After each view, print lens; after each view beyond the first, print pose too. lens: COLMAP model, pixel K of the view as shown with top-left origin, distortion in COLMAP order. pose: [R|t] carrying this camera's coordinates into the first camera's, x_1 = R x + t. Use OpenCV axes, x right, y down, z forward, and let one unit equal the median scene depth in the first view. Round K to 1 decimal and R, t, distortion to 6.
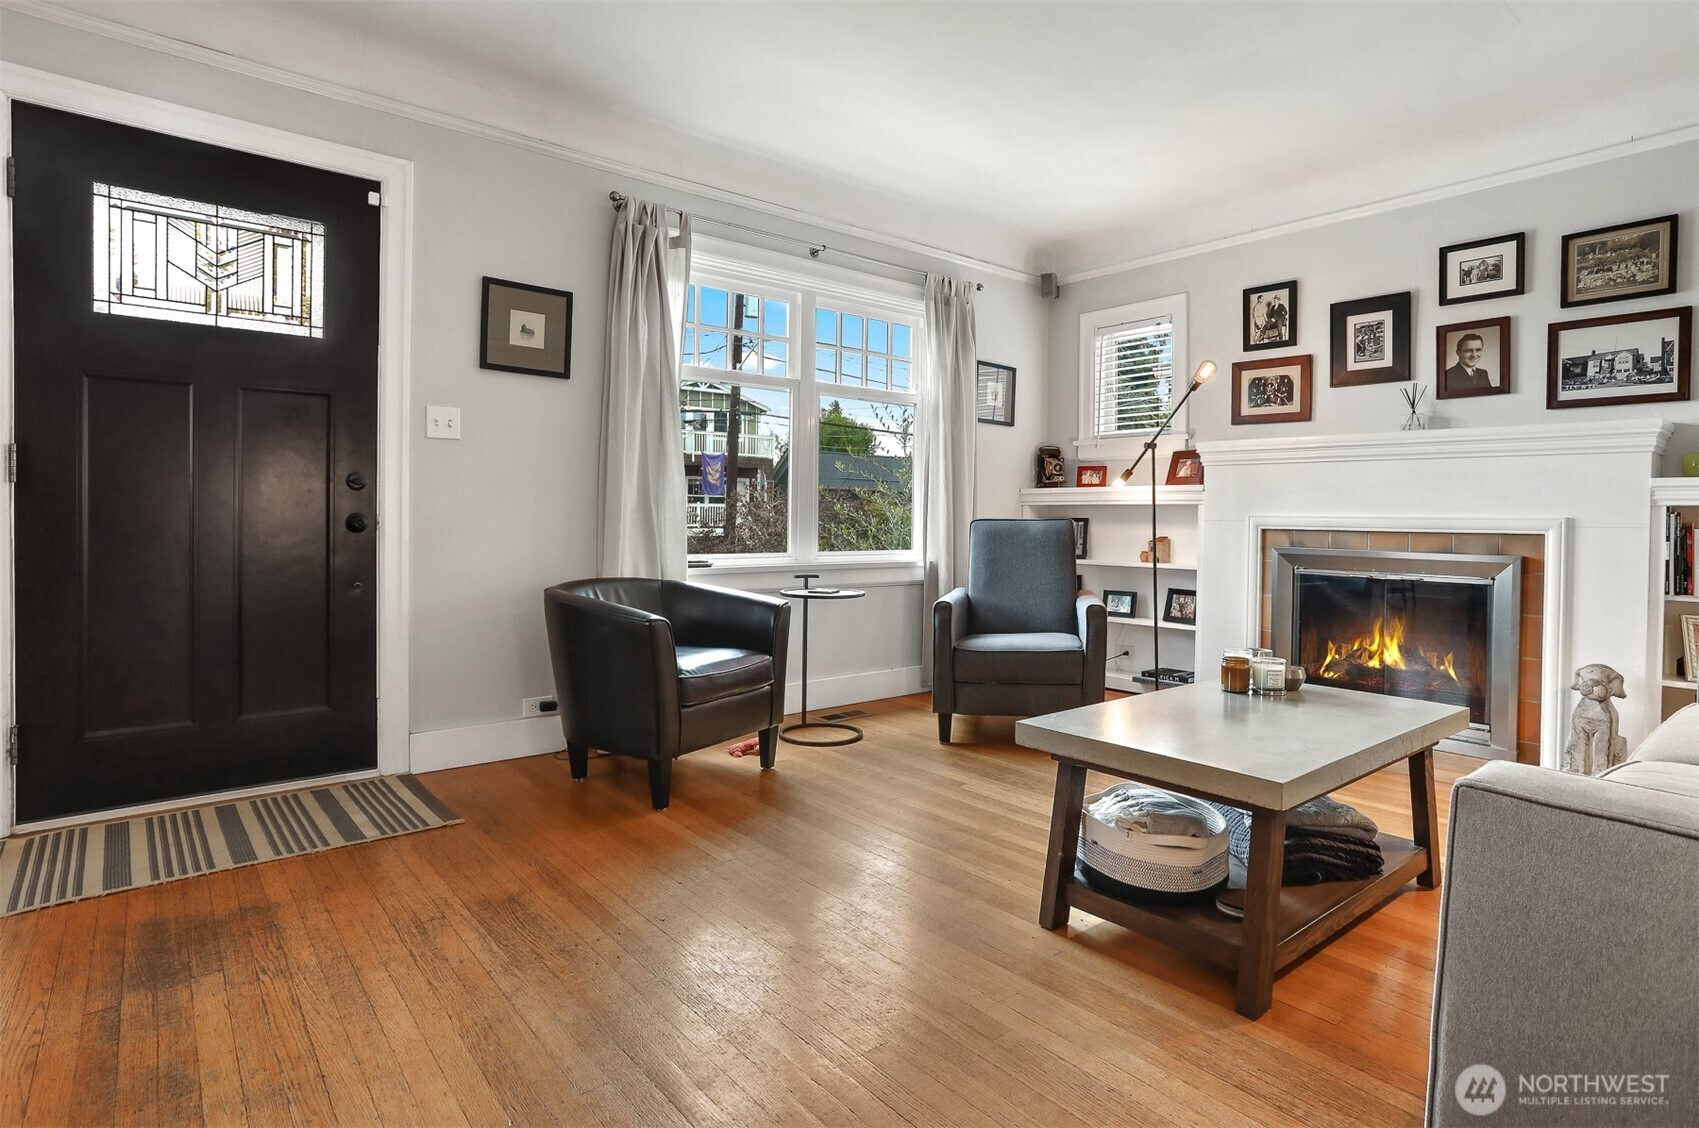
lens RADIAL K [[881.2, 0, 850.9], [0, 881.2, 521.2], [0, 0, 1]] dist [-0.057761, 0.034719]
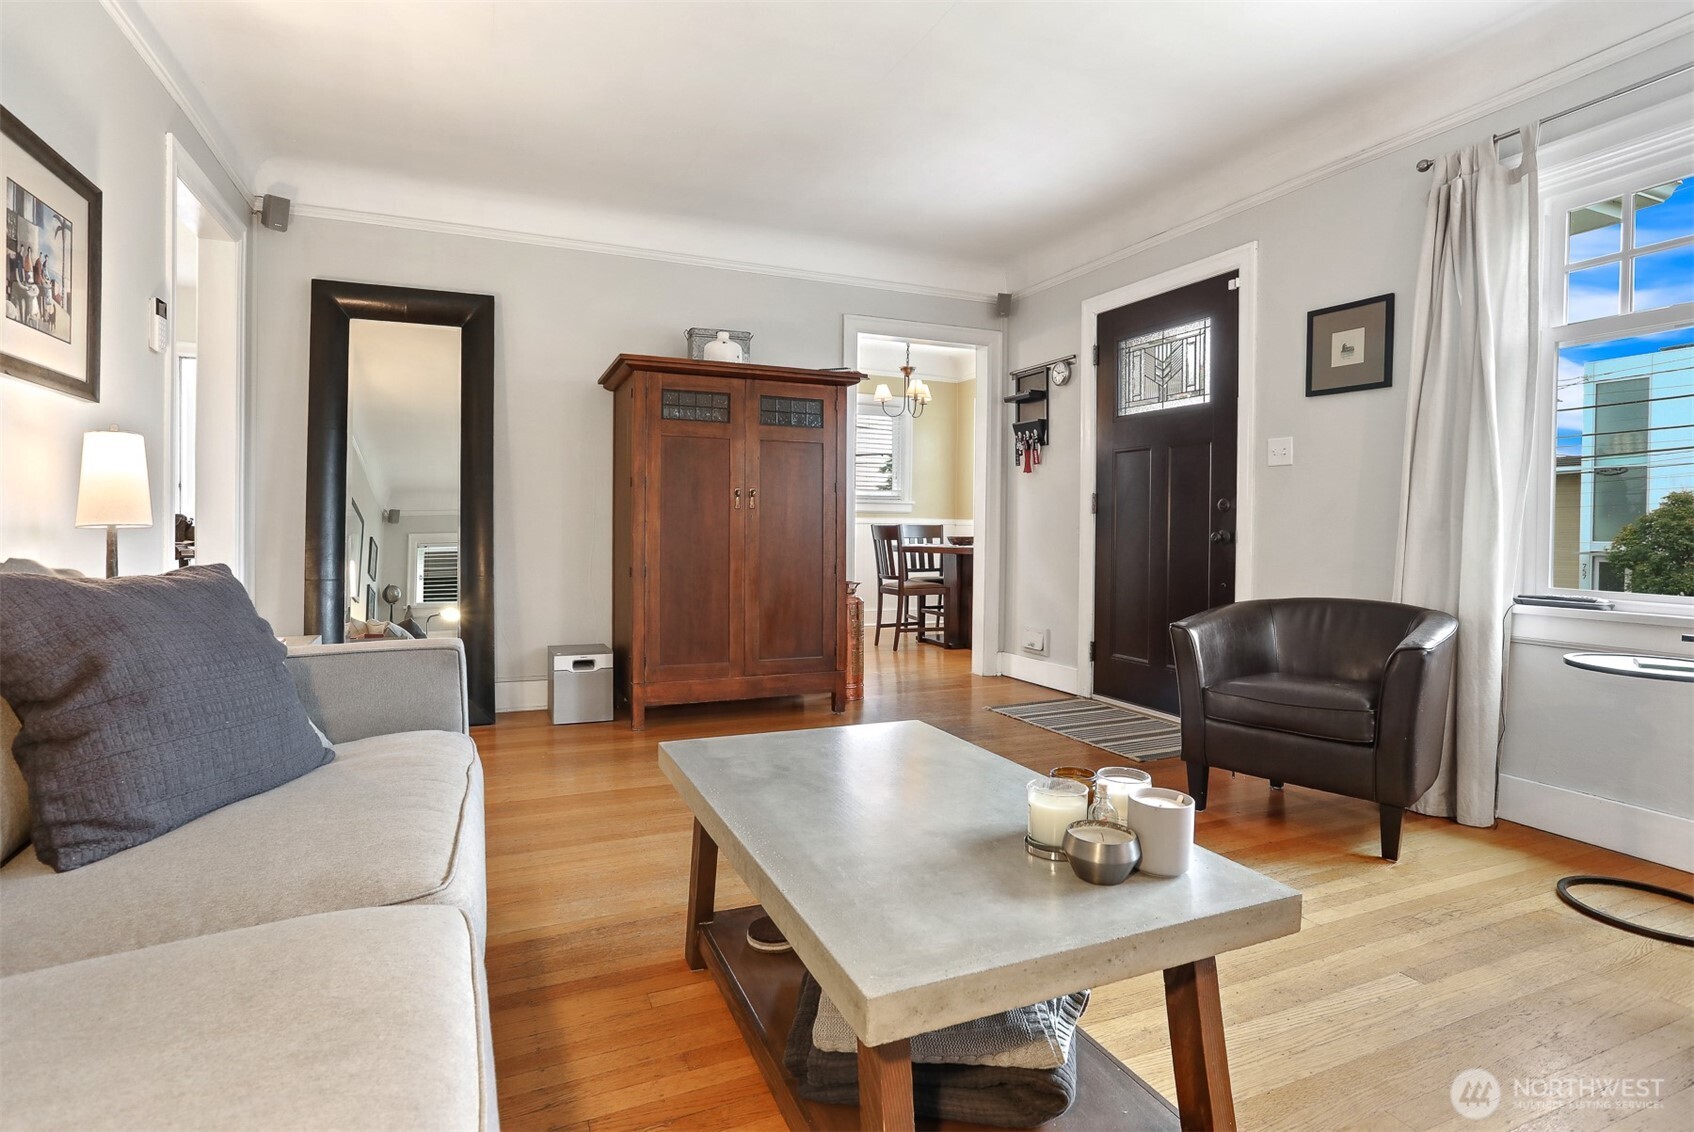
lens RADIAL K [[878.6, 0, 848.4], [0, 878.6, 523.3], [0, 0, 1]] dist [-0.057761, 0.034719]
pose [[-0.281656, -0.013471, -0.959421, 0.639833], [-0.019557, 0.999774, -0.008296, 0.001579], [0.959316, 0.016427, -0.281856, 0.629545]]
